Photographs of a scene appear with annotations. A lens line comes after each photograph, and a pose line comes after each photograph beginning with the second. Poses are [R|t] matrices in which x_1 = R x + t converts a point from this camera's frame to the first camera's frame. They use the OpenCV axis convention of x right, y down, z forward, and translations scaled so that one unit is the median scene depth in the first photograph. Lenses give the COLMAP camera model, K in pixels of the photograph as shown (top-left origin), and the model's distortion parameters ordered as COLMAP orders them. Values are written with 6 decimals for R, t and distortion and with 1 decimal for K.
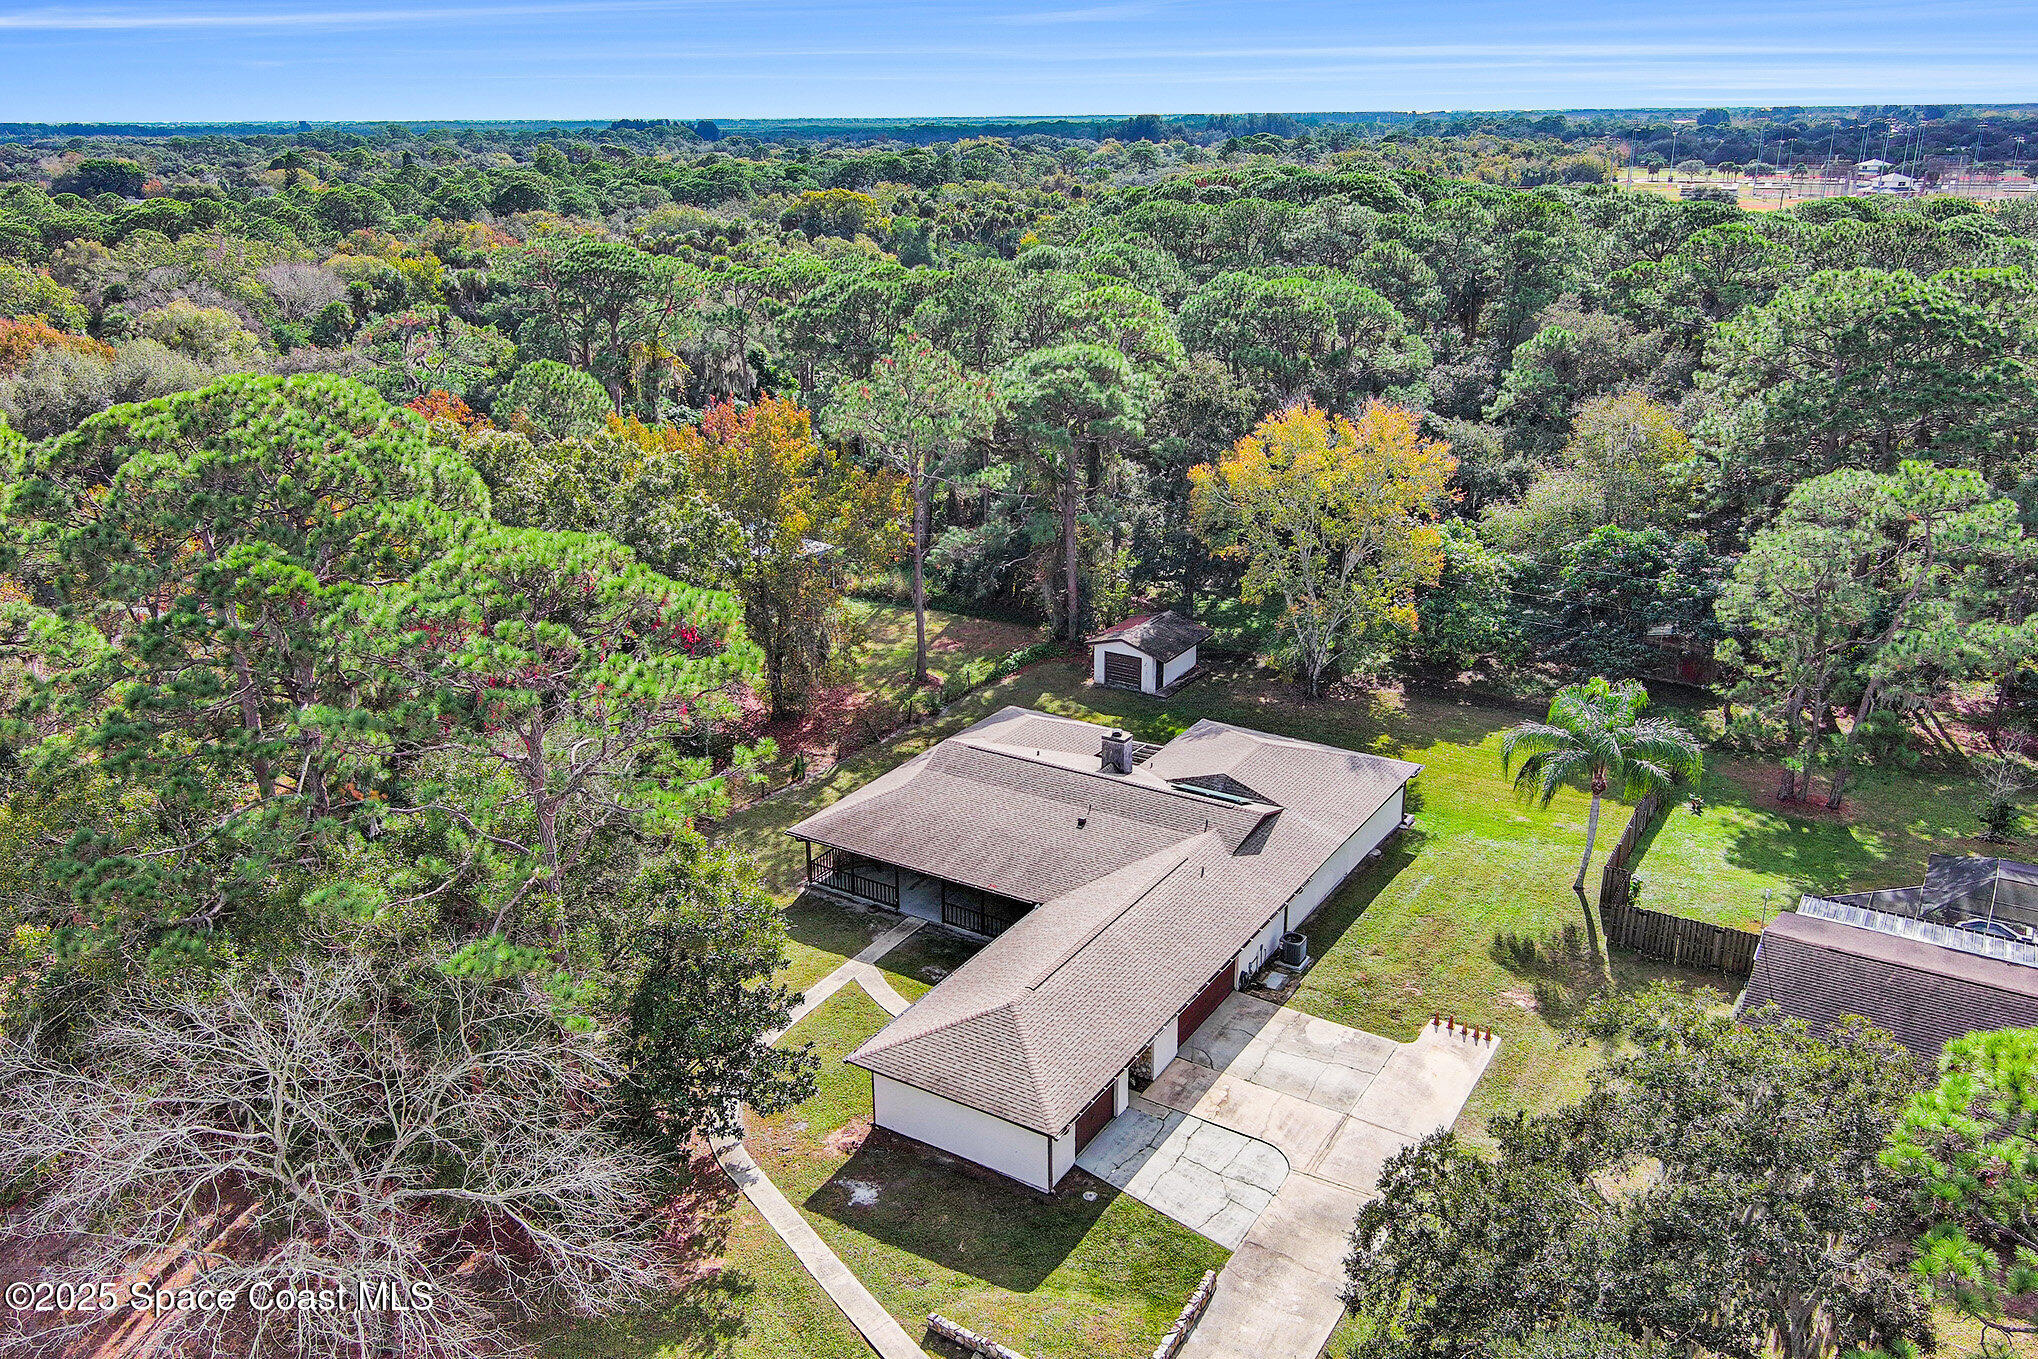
lens RADIAL K [[1562.1, 0, 1028.4], [0, 1562.1, 688.9], [0, 0, 1]] dist [-0.001519, -0.002639]
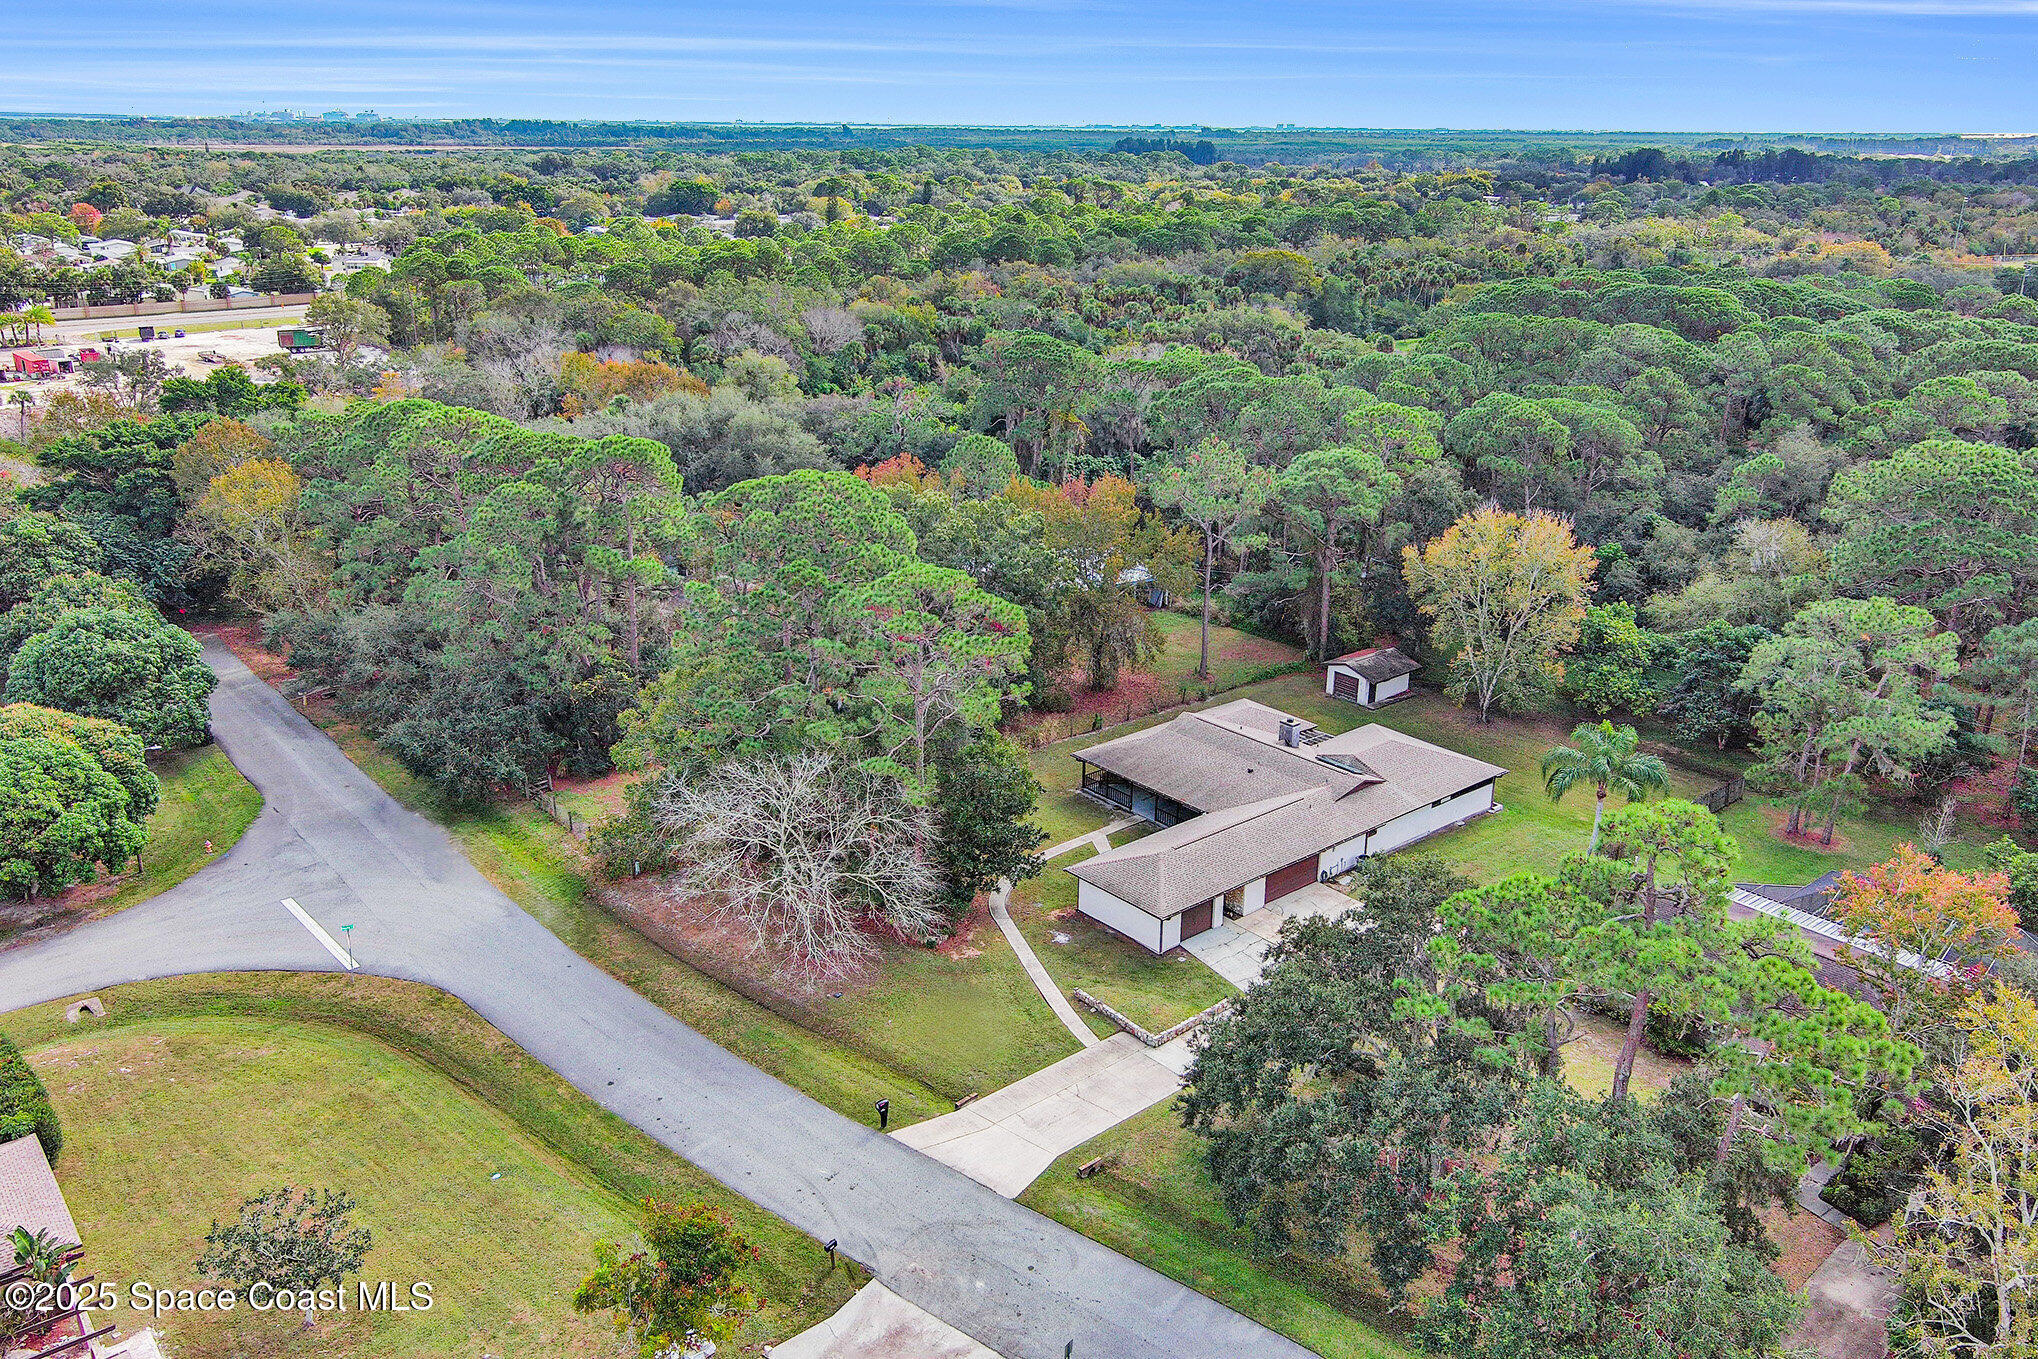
lens RADIAL K [[1562.1, 0, 1028.4], [0, 1562.1, 688.9], [0, 0, 1]] dist [-0.001519, -0.002639]
pose [[0.954377, 0.117179, -0.274652, 0.200113], [-0.118677, 0.992870, 0.011217, 0.009679], [0.274008, 0.021889, 0.961478, -0.478188]]
